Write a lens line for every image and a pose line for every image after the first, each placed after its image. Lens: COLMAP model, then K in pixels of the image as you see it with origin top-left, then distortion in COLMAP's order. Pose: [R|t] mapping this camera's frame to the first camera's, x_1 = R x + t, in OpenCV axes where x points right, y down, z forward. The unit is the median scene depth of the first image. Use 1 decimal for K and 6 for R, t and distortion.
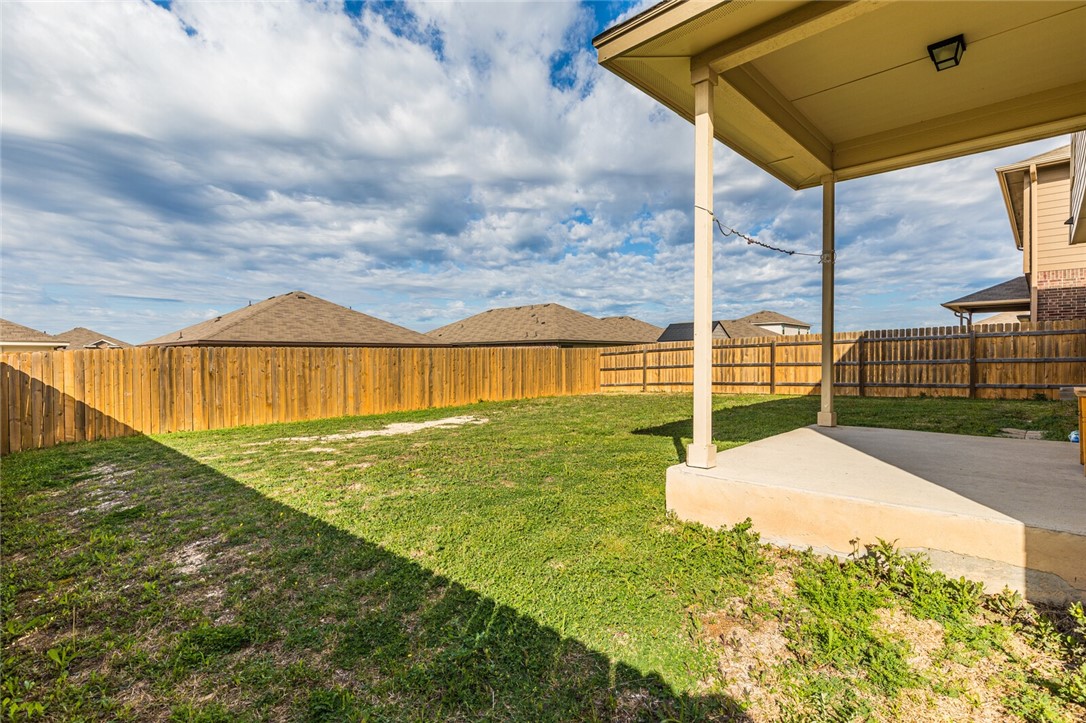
lens RADIAL K [[510.7, 0, 548.0], [0, 510.7, 361.7], [0, 0, 1]] dist [0.009126, -0.004460]
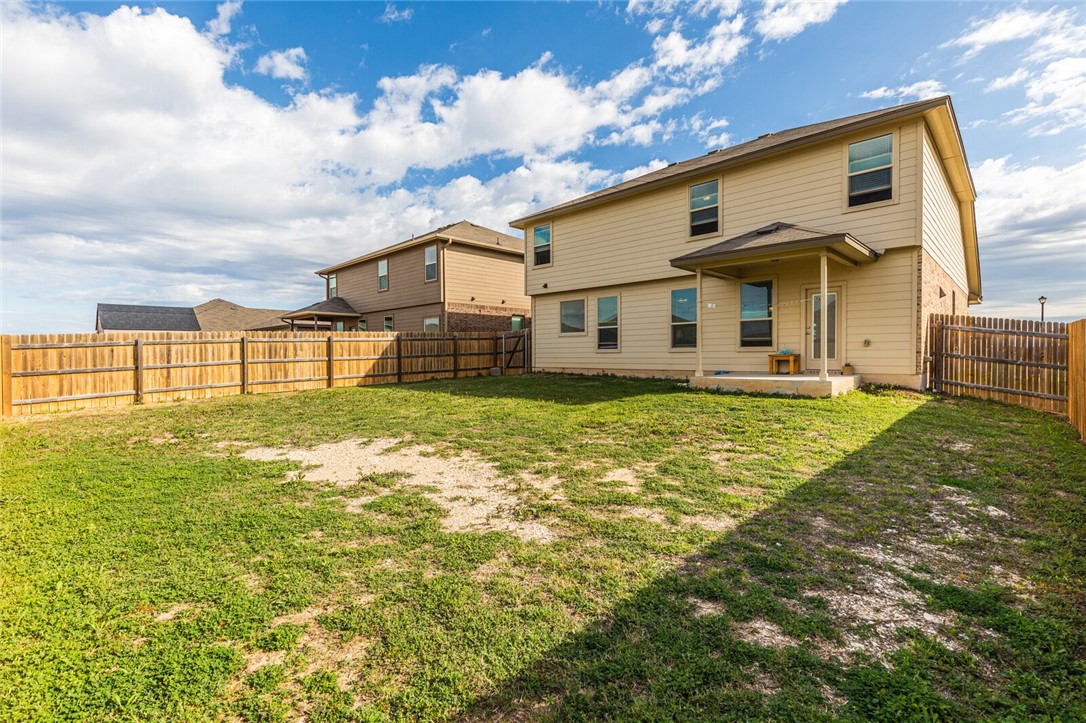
lens RADIAL K [[487.1, 0, 549.6], [0, 487.1, 364.8], [0, 0, 1]] dist [0.013204, -0.000877]
pose [[0.000489, -0.018977, 0.999820, -0.596650], [0.018767, 0.999644, 0.018965, 0.006542], [-0.999824, 0.018754, 0.000845, 0.606720]]
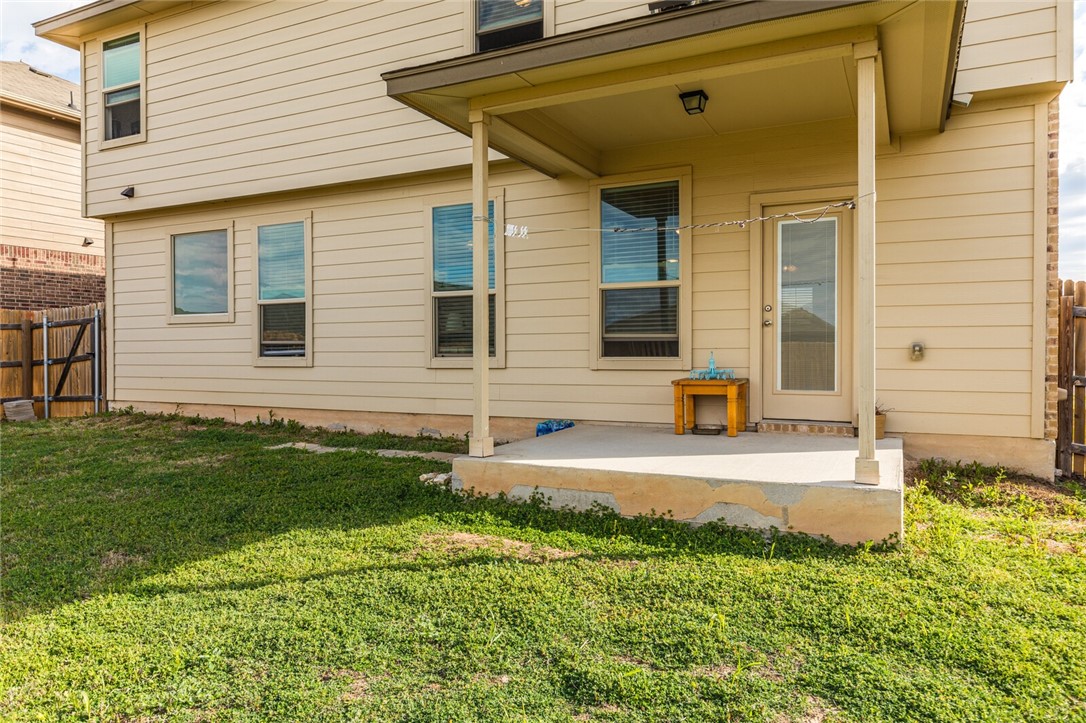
lens RADIAL K [[724.1, 0, 546.1], [0, 724.1, 362.4], [0, 0, 1]] dist [0.001305, -0.004807]
pose [[-0.298592, -0.011049, 0.954317, -0.164307], [0.017337, 0.999705, 0.016999, -0.008246], [-0.954223, 0.021621, -0.298313, 0.441274]]
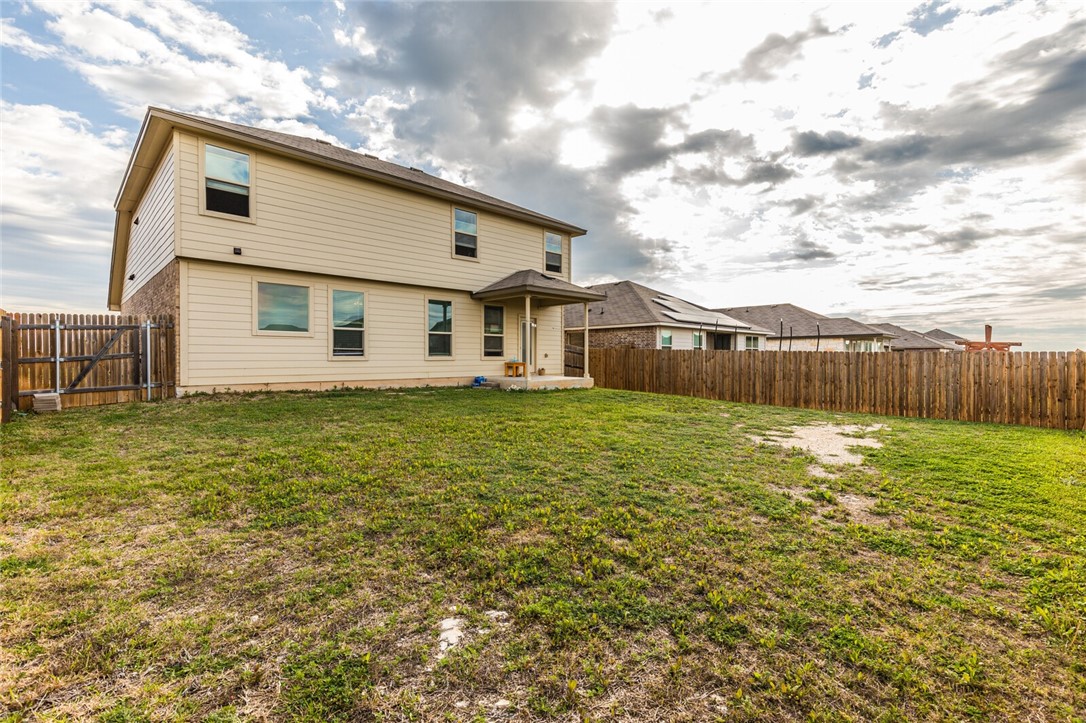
lens RADIAL K [[487.1, 0, 549.0], [0, 487.1, 363.5], [0, 0, 1]] dist [0.013204, -0.000877]
pose [[-0.999612, 0.001775, 0.027787, 0.133003], [0.002475, 0.999680, 0.025186, -0.014358], [-0.027734, 0.025245, -0.999297, 1.360058]]
